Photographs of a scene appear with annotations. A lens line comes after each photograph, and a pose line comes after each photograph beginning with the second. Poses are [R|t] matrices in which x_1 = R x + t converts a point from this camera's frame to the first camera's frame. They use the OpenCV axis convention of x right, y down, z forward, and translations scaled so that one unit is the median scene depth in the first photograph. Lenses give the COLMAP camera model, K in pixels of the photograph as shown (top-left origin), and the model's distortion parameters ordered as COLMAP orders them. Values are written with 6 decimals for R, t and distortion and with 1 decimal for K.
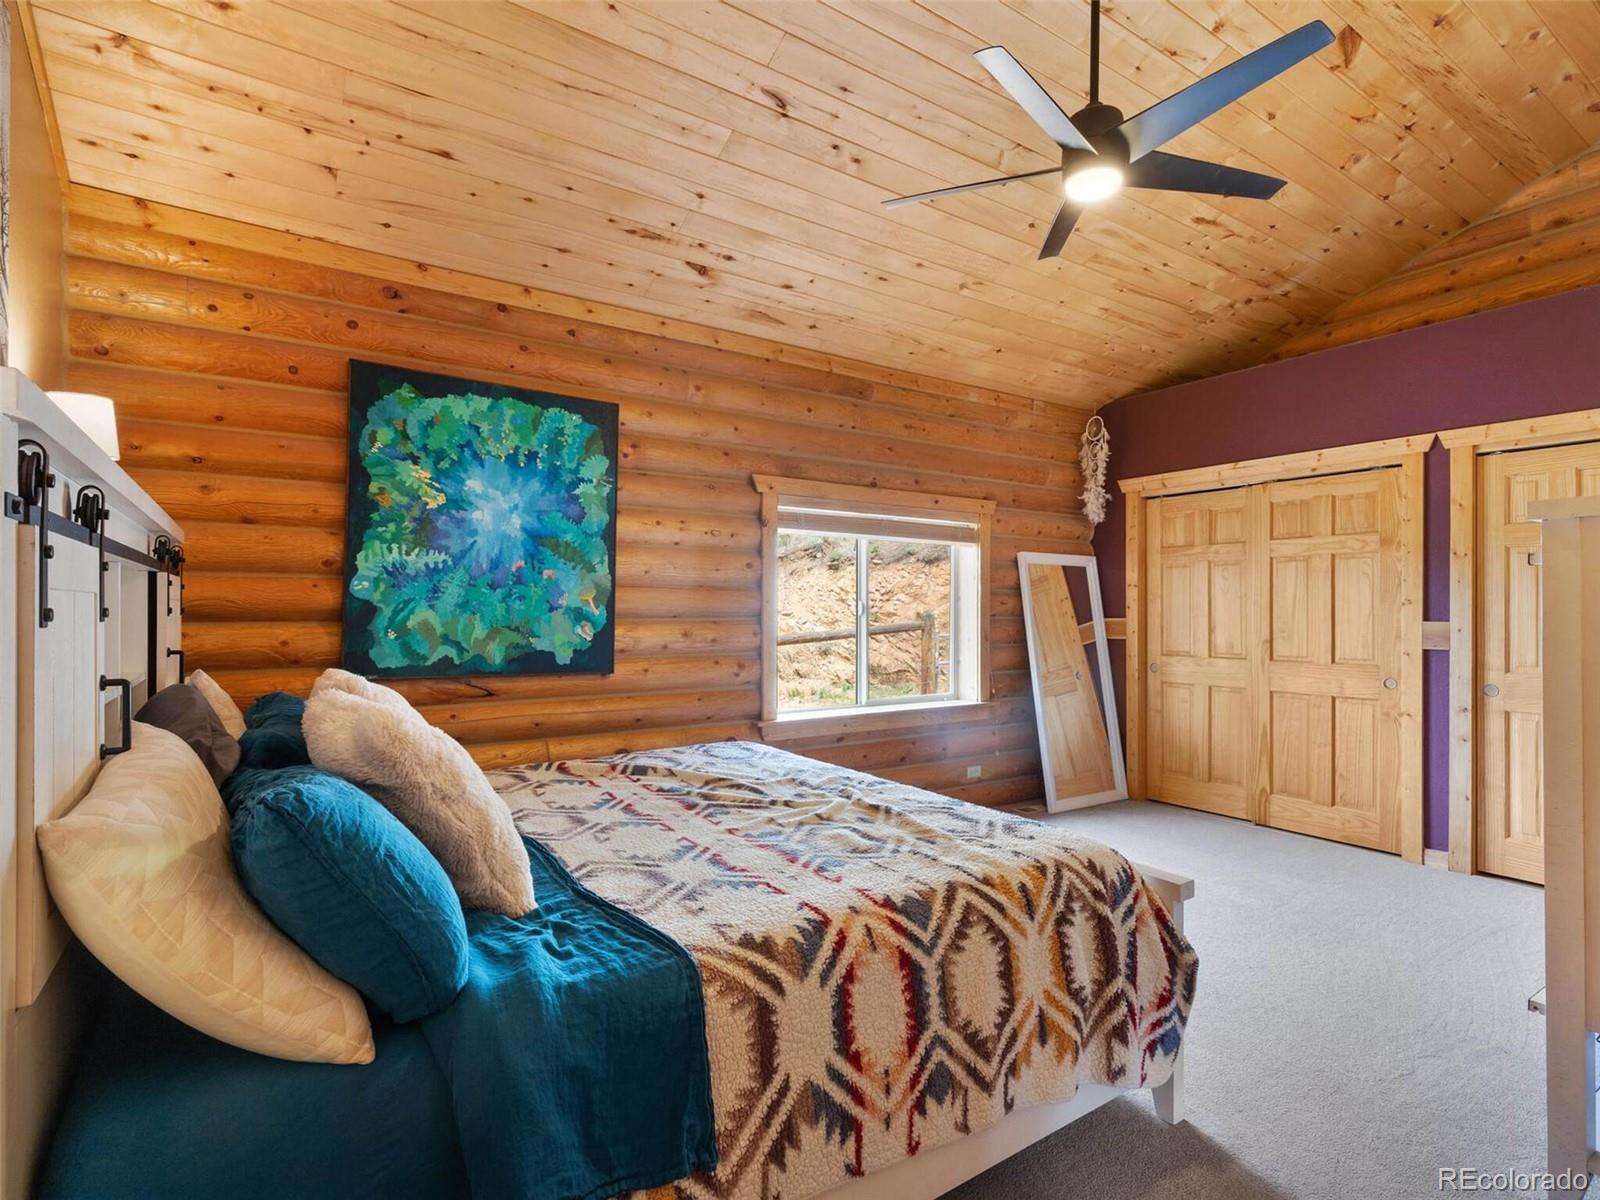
lens RADIAL K [[812.7, 0, 808.3], [0, 812.7, 605.9], [0, 0, 1]] dist [0.006177, -0.000786]
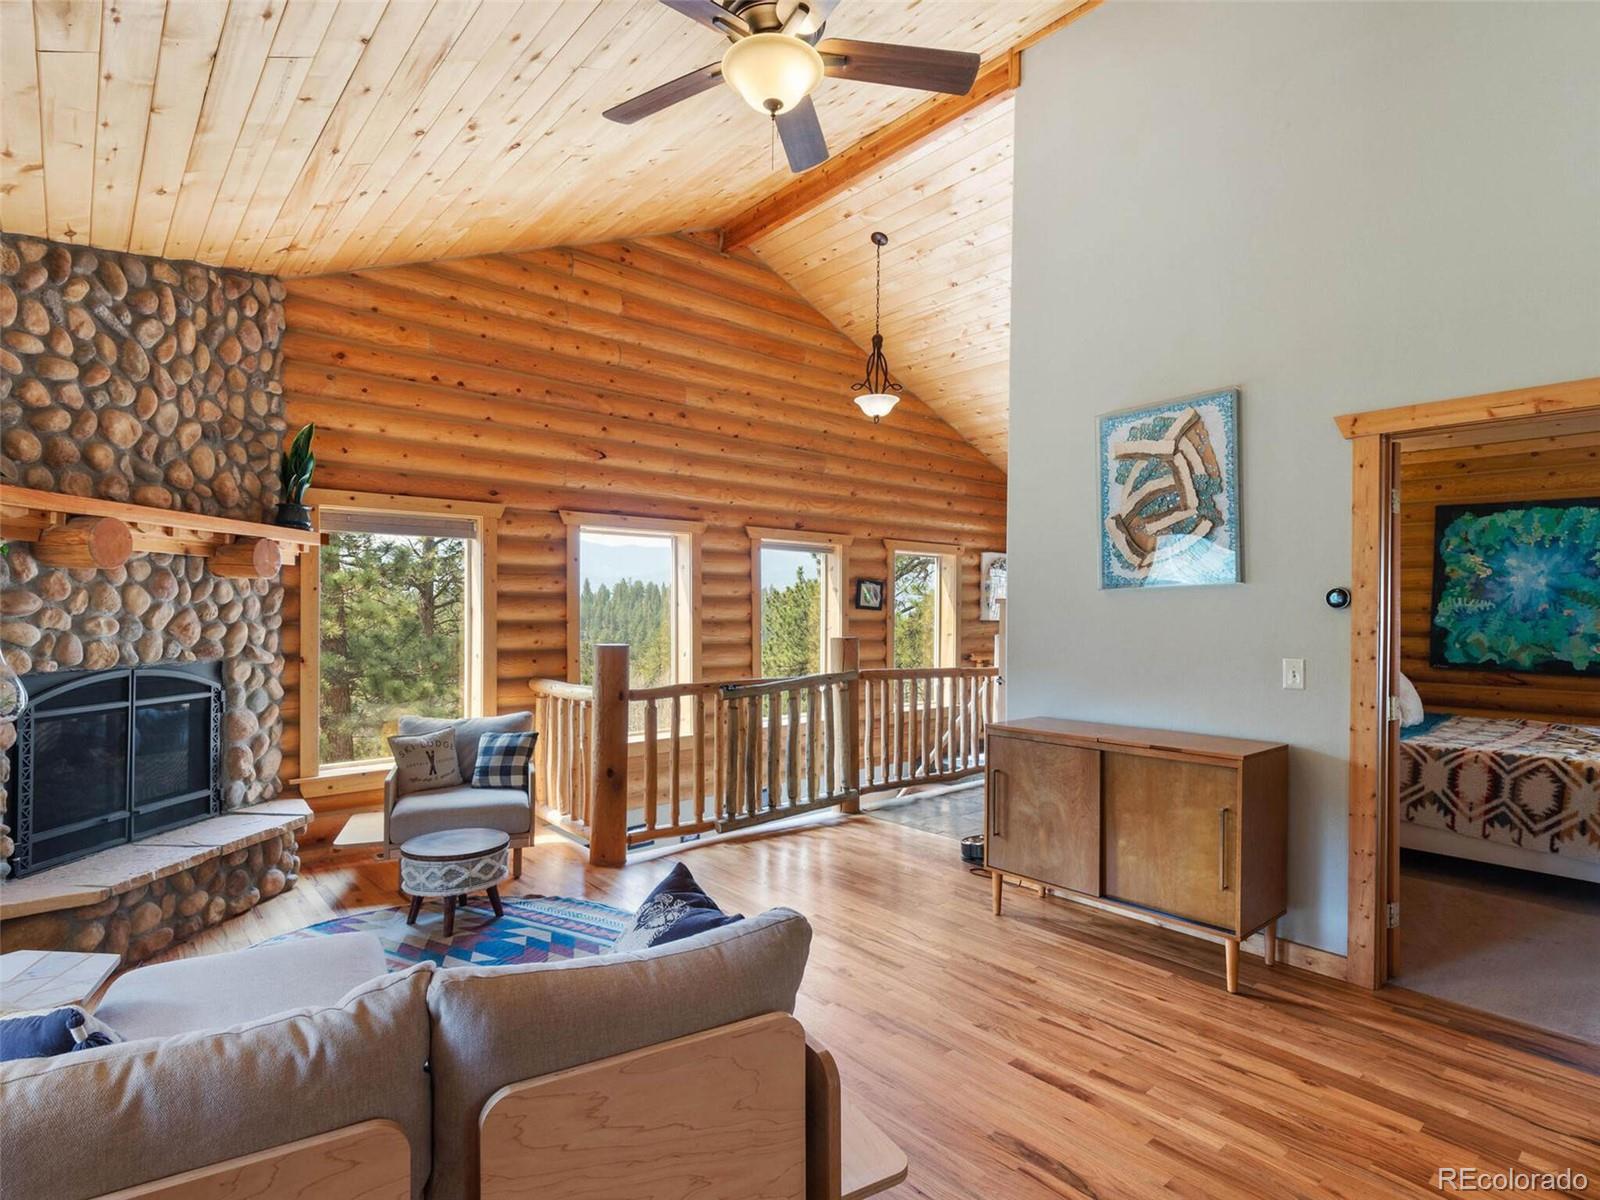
lens RADIAL K [[827.6, 0, 811.2], [0, 827.6, 613.5], [0, 0, 1]] dist [0.001722, 0.001206]
pose [[0.134799, 0.004006, -0.990865, 1.218284], [-0.004710, 0.999983, 0.003402, -0.039682], [0.990862, 0.004208, 0.134815, -0.768685]]
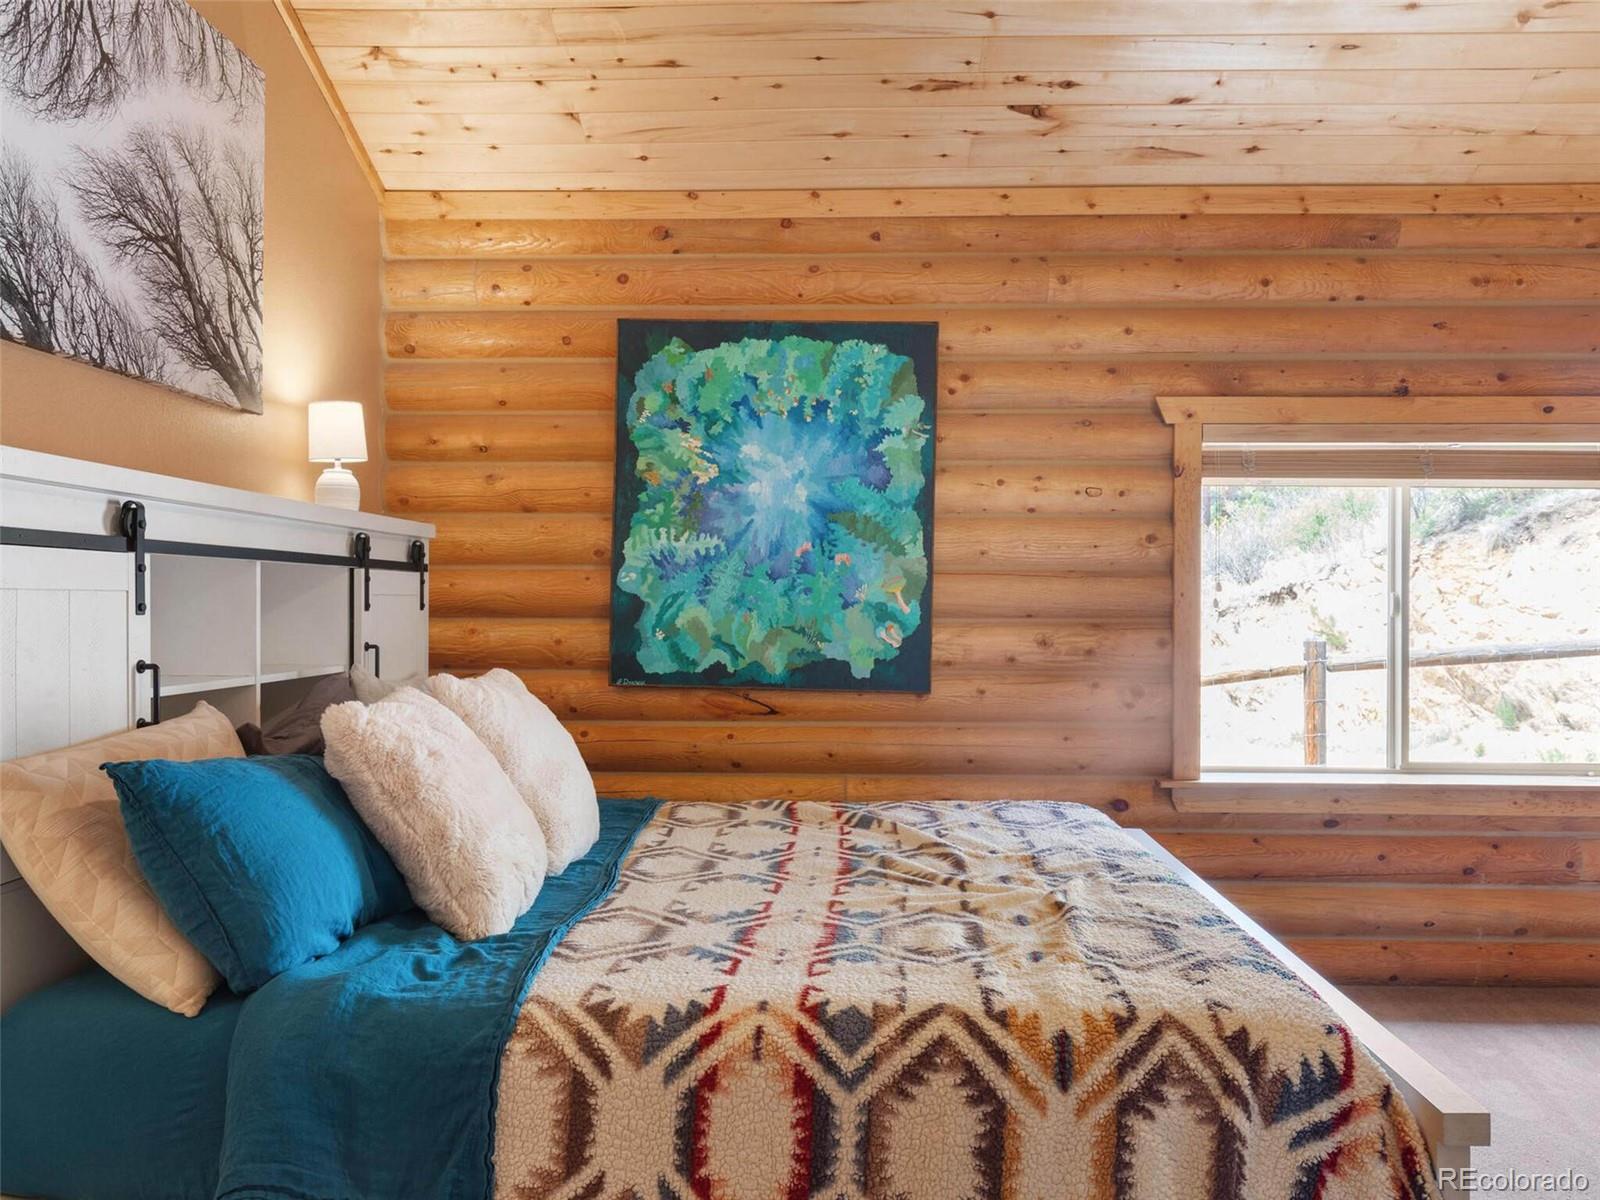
lens RADIAL K [[1231.2, 0, 795.3], [0, 1231.2, 602.2], [0, 0, 1]] dist [0.000247, -0.005433]
pose [[0.802015, -0.000092, -0.597303, 0.374800], [0.001087, 0.999999, 0.001304, -0.000345], [0.597302, -0.001695, 0.802014, 0.052314]]
